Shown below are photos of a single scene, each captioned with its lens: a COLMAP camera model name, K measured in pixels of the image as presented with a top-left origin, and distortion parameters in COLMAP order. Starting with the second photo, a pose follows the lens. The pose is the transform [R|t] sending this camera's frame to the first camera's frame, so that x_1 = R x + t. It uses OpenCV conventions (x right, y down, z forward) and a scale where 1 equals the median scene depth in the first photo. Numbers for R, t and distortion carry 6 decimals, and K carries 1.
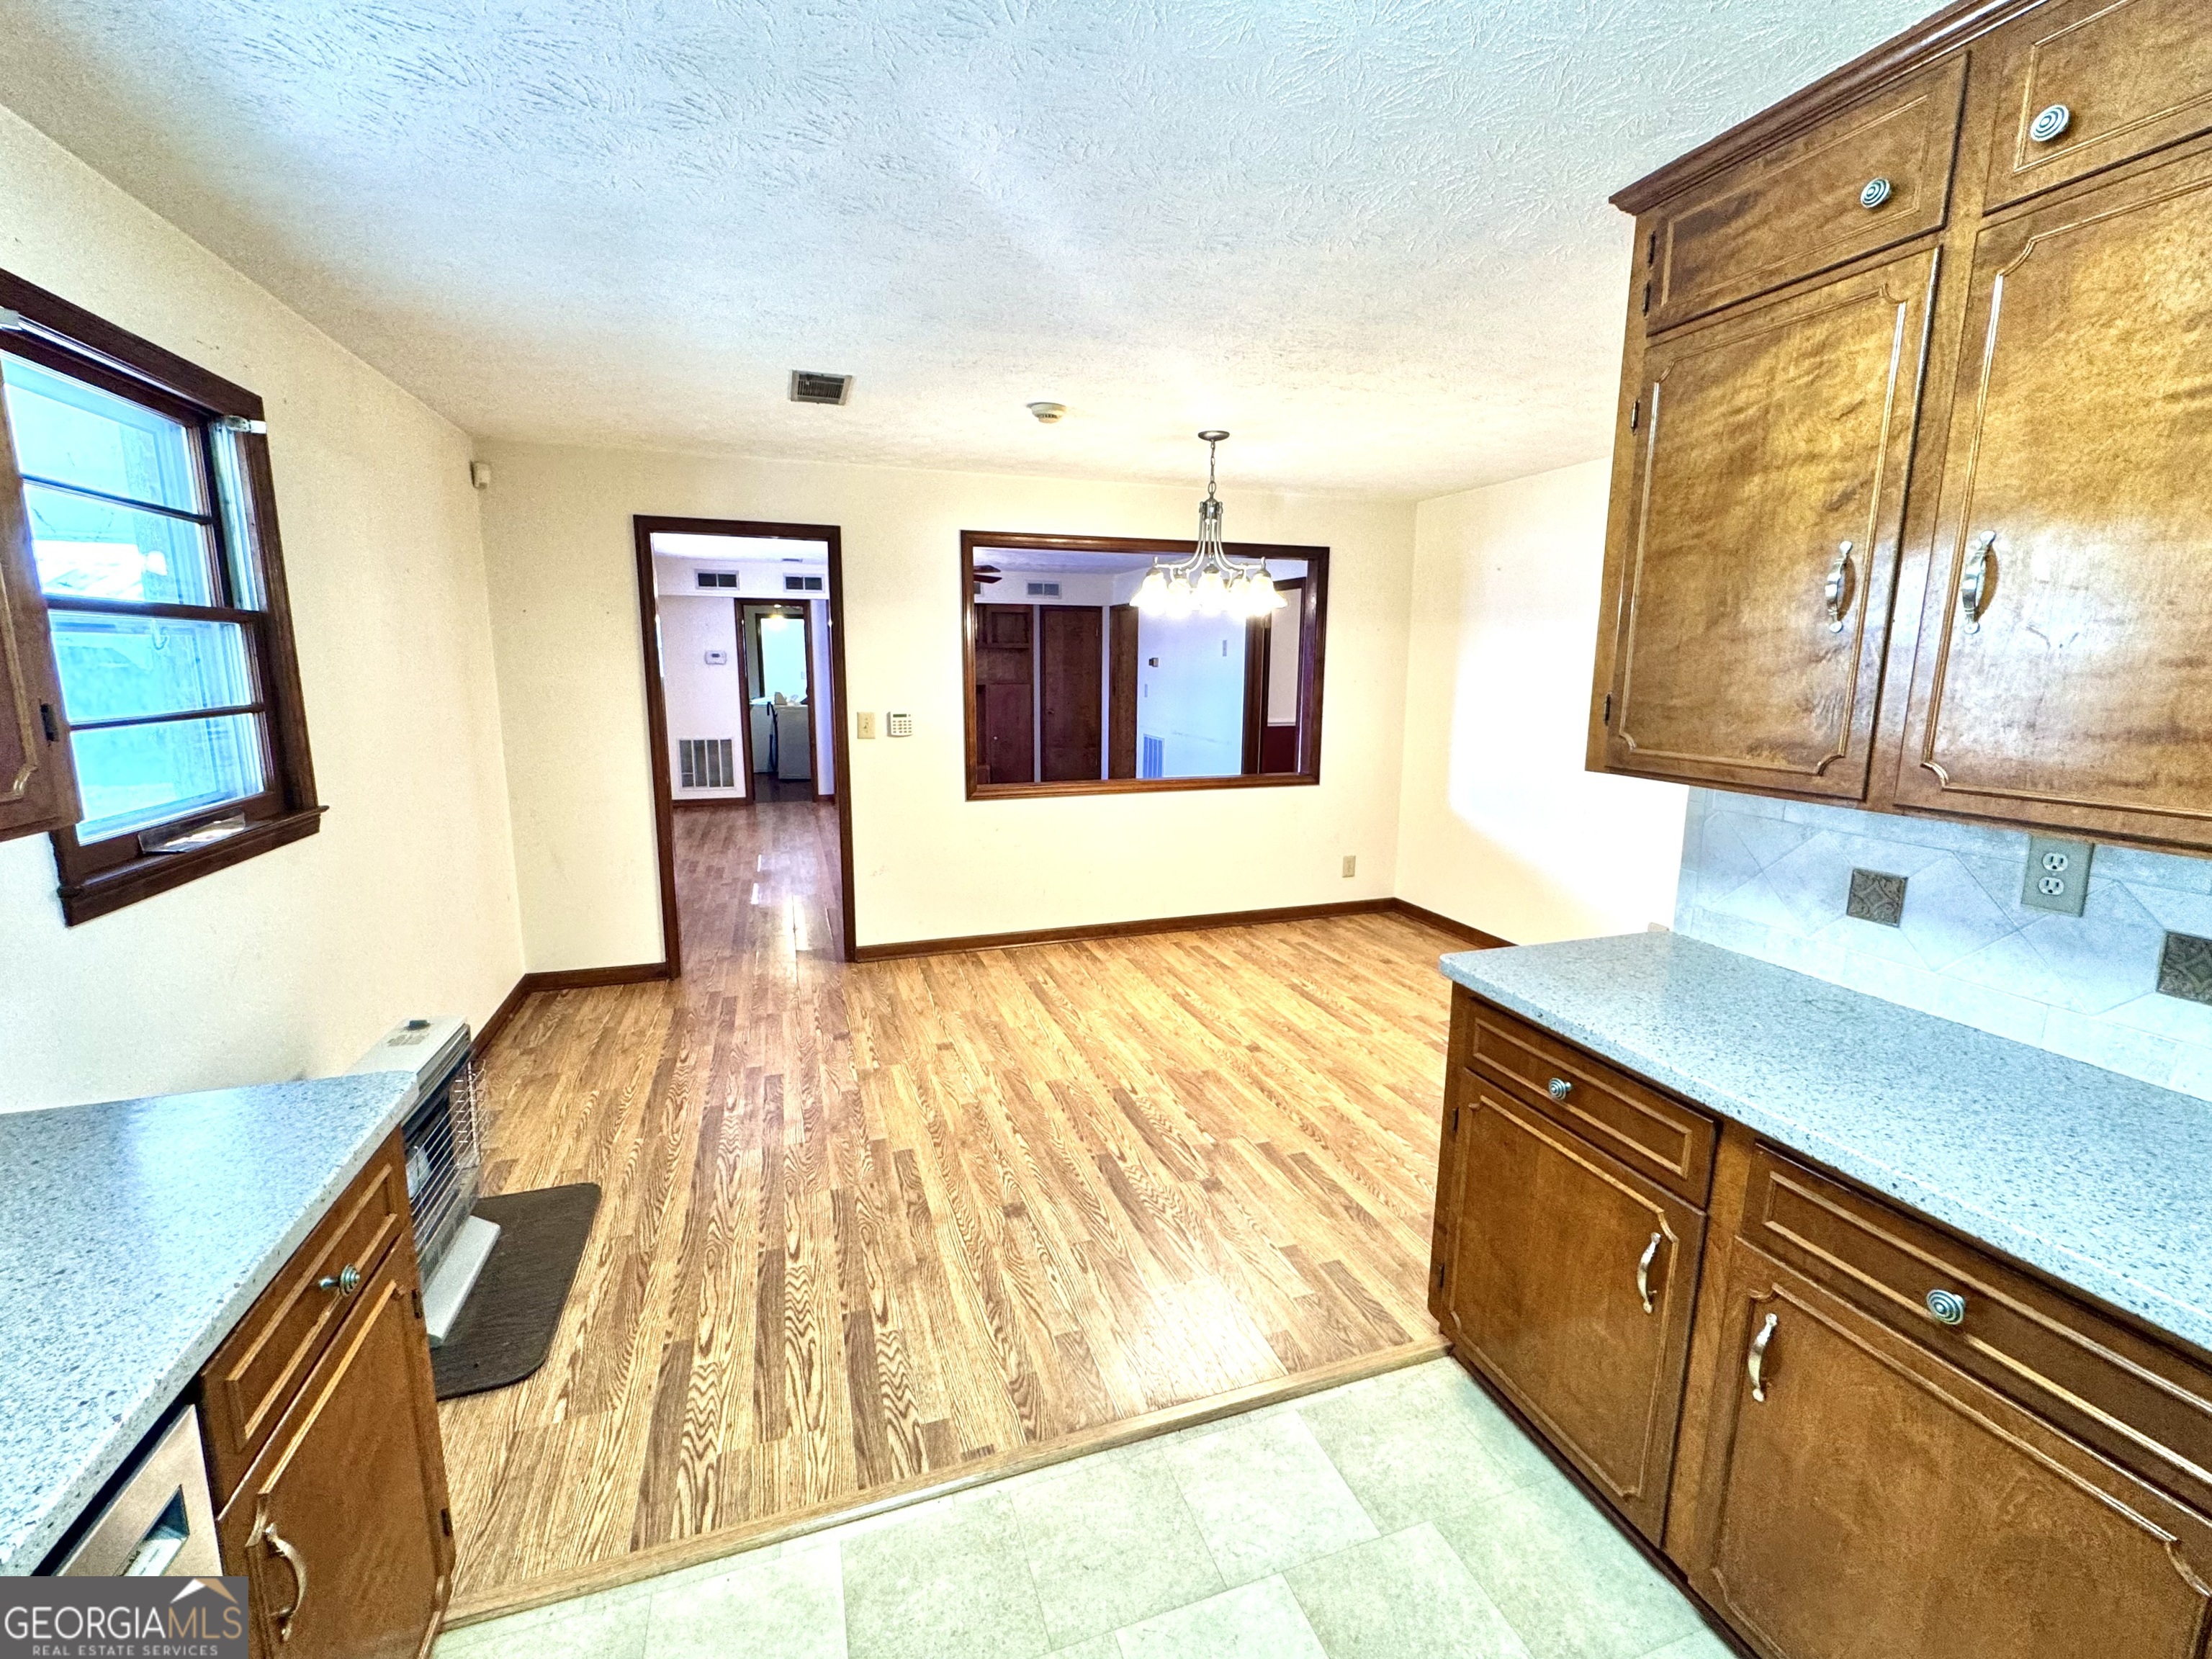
lens RADIAL K [[947.3, 0, 1102.0], [0, 947.3, 821.4], [0, 0, 1]] dist [-0.003331, 0.000300]
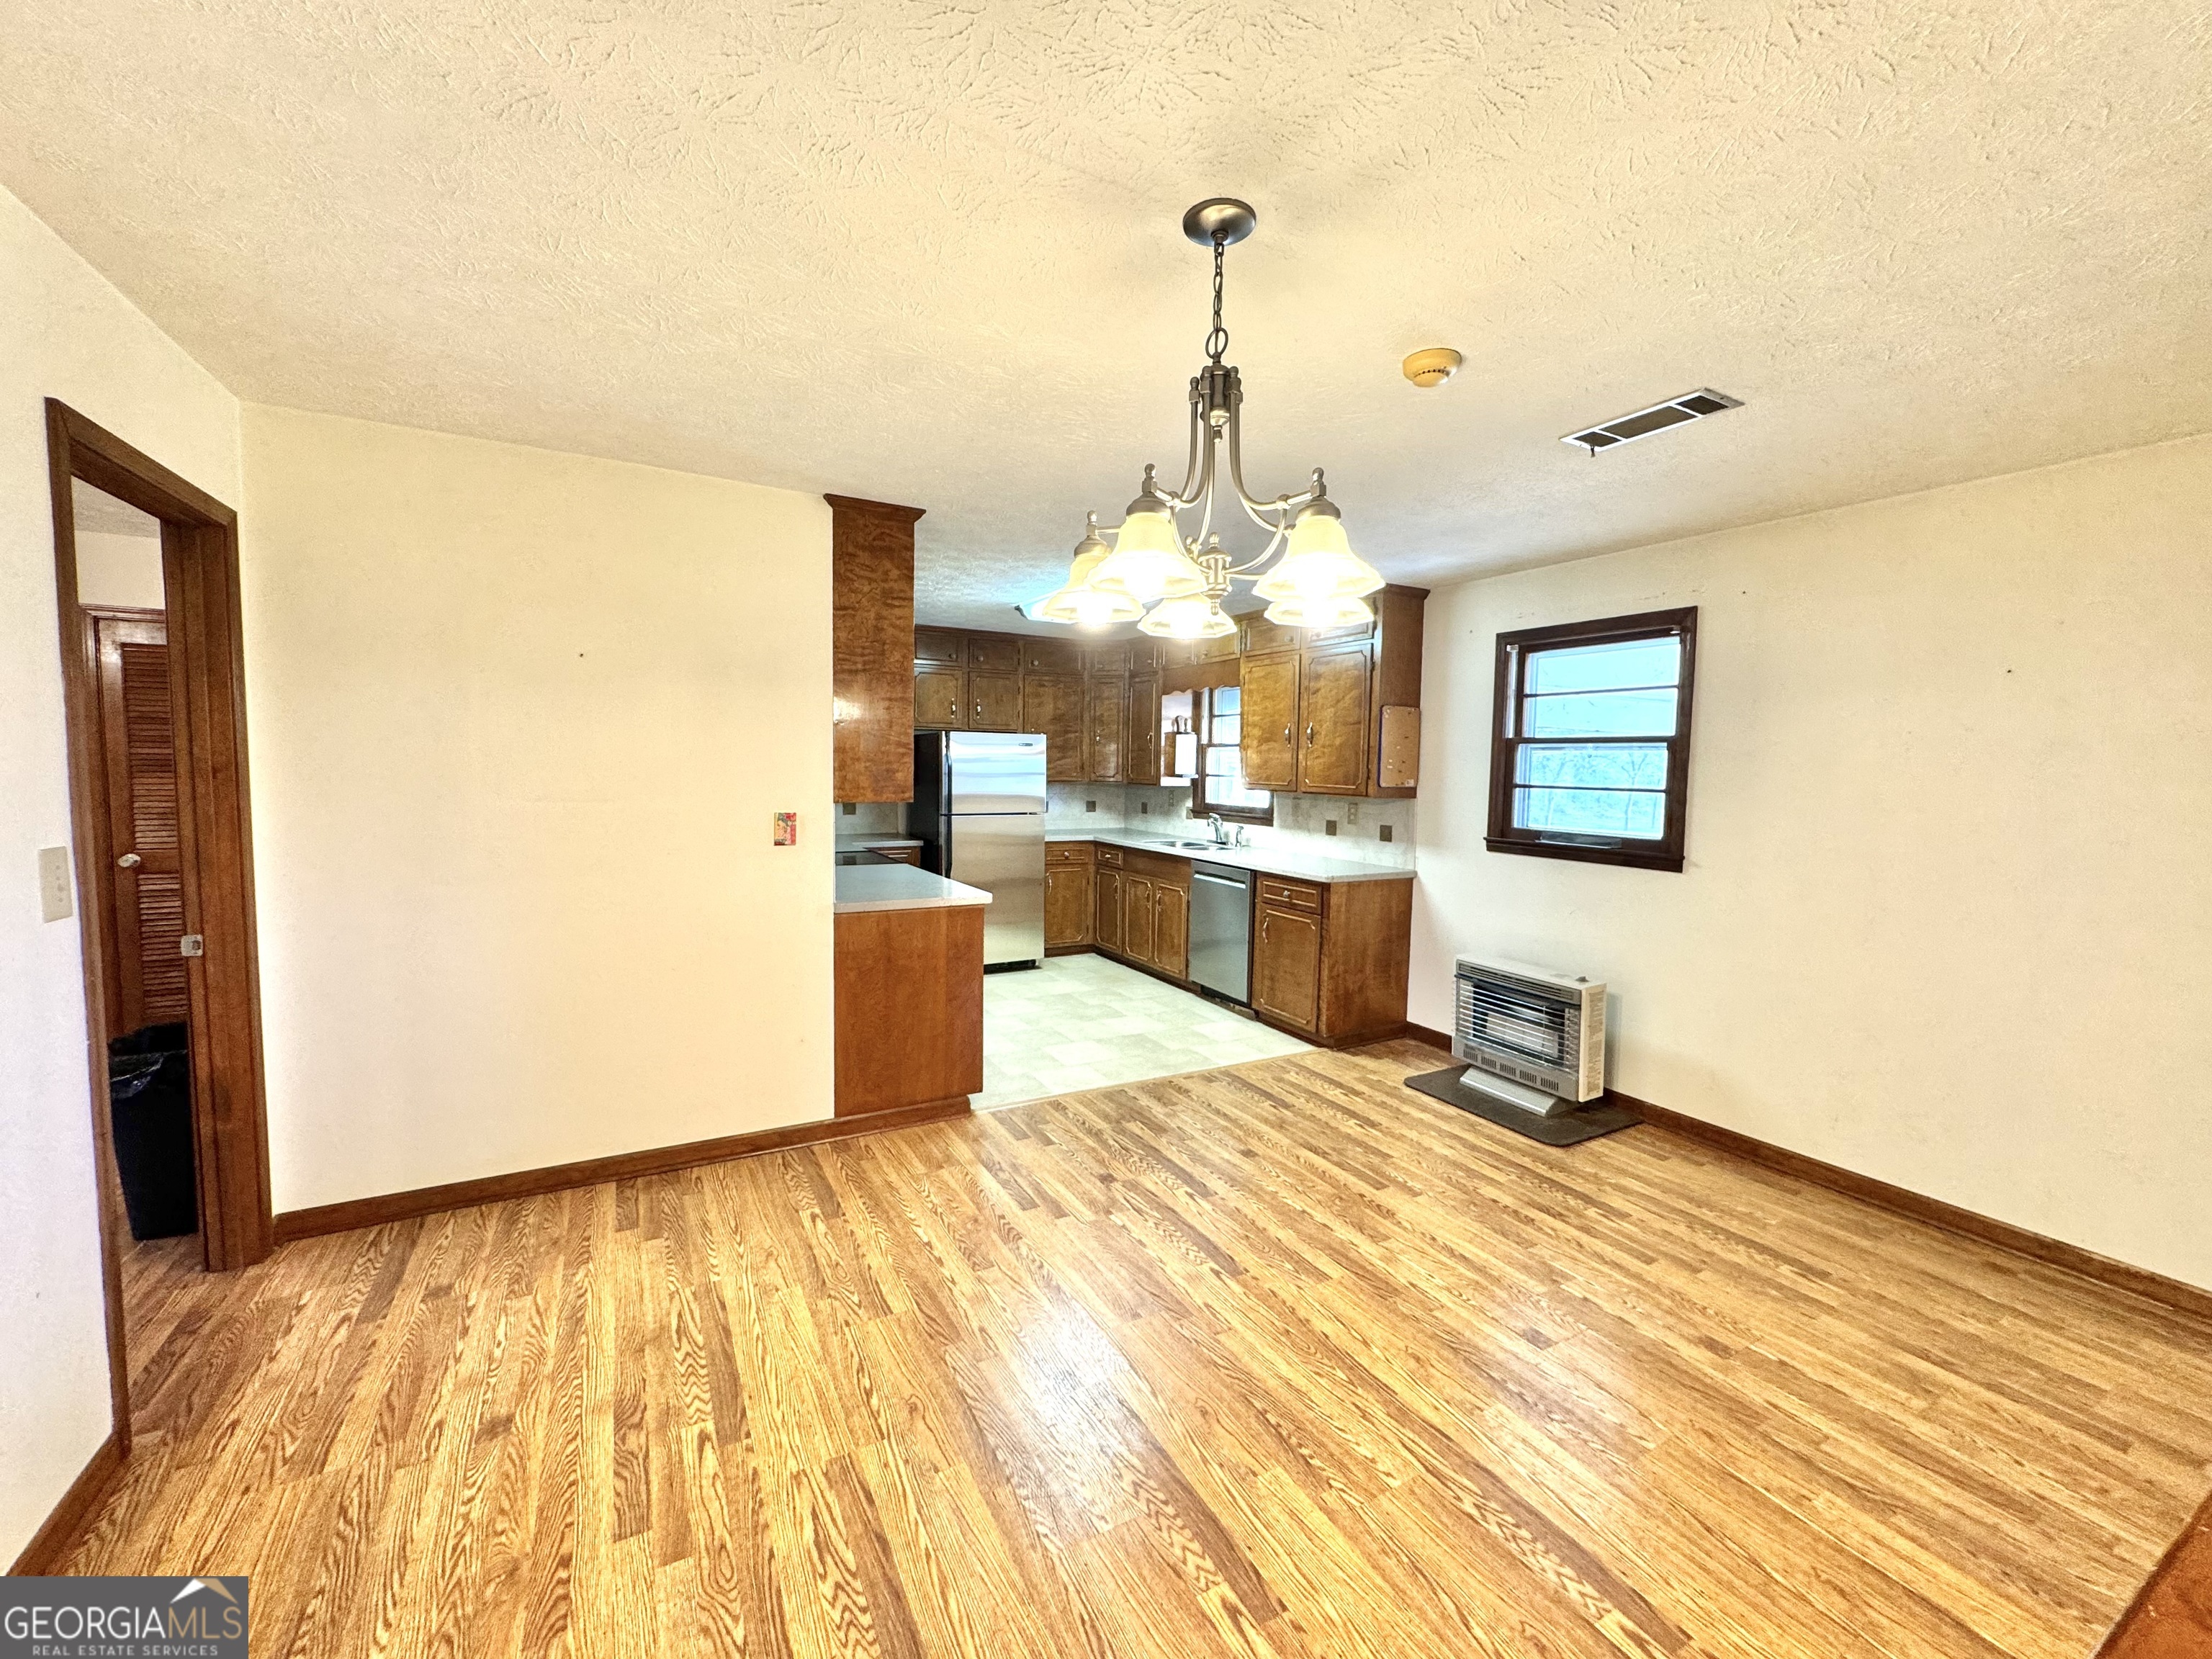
lens RADIAL K [[884.2, 0, 1102.0], [0, 884.2, 816.9], [0, 0, 1]] dist [-0.002840, 0.000247]
pose [[-0.984328, -0.014165, -0.175776, 0.488806], [-0.054389, 0.972562, 0.226198, -0.470992], [0.167749, 0.232213, -0.958090, 2.946642]]
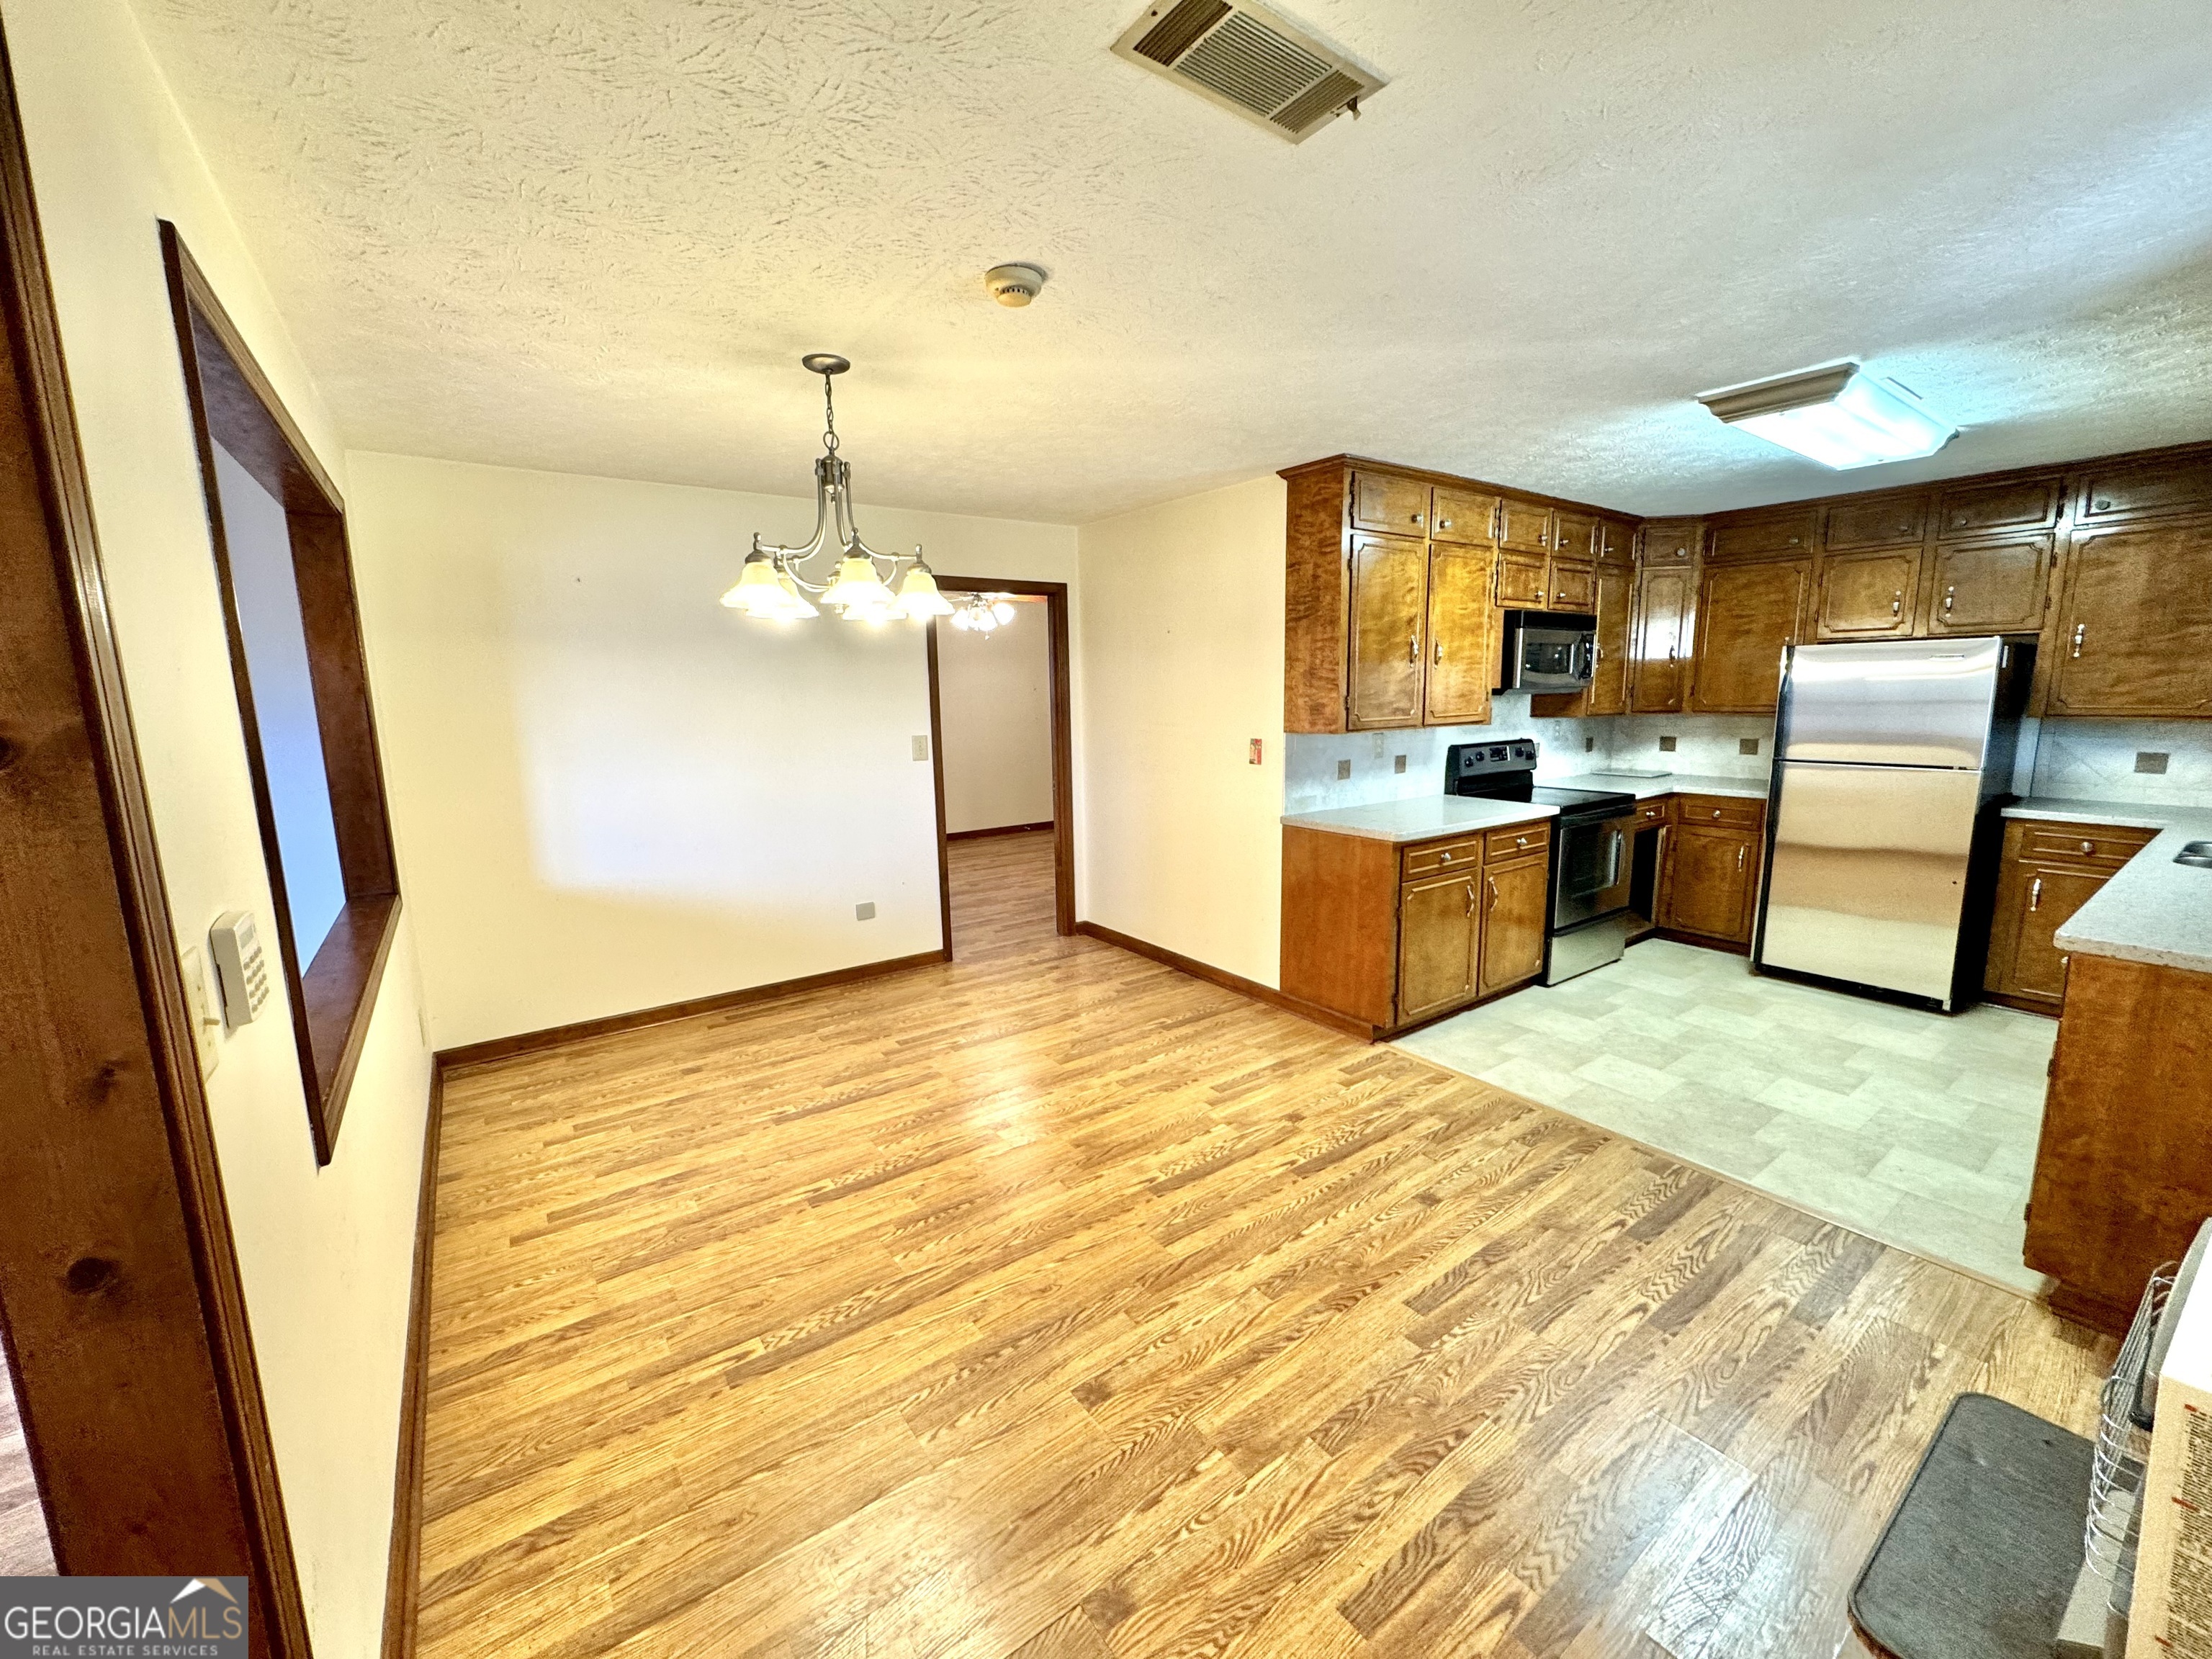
lens RADIAL K [[884.2, 0, 1111.5], [0, 884.2, 818.4], [0, 0, 1]] dist [-0.002840, 0.000247]
pose [[-0.295457, -0.144268, 0.944400, -1.225412], [0.177619, 0.963002, 0.202679, -0.372471], [-0.938699, 0.227627, -0.258900, 2.130183]]
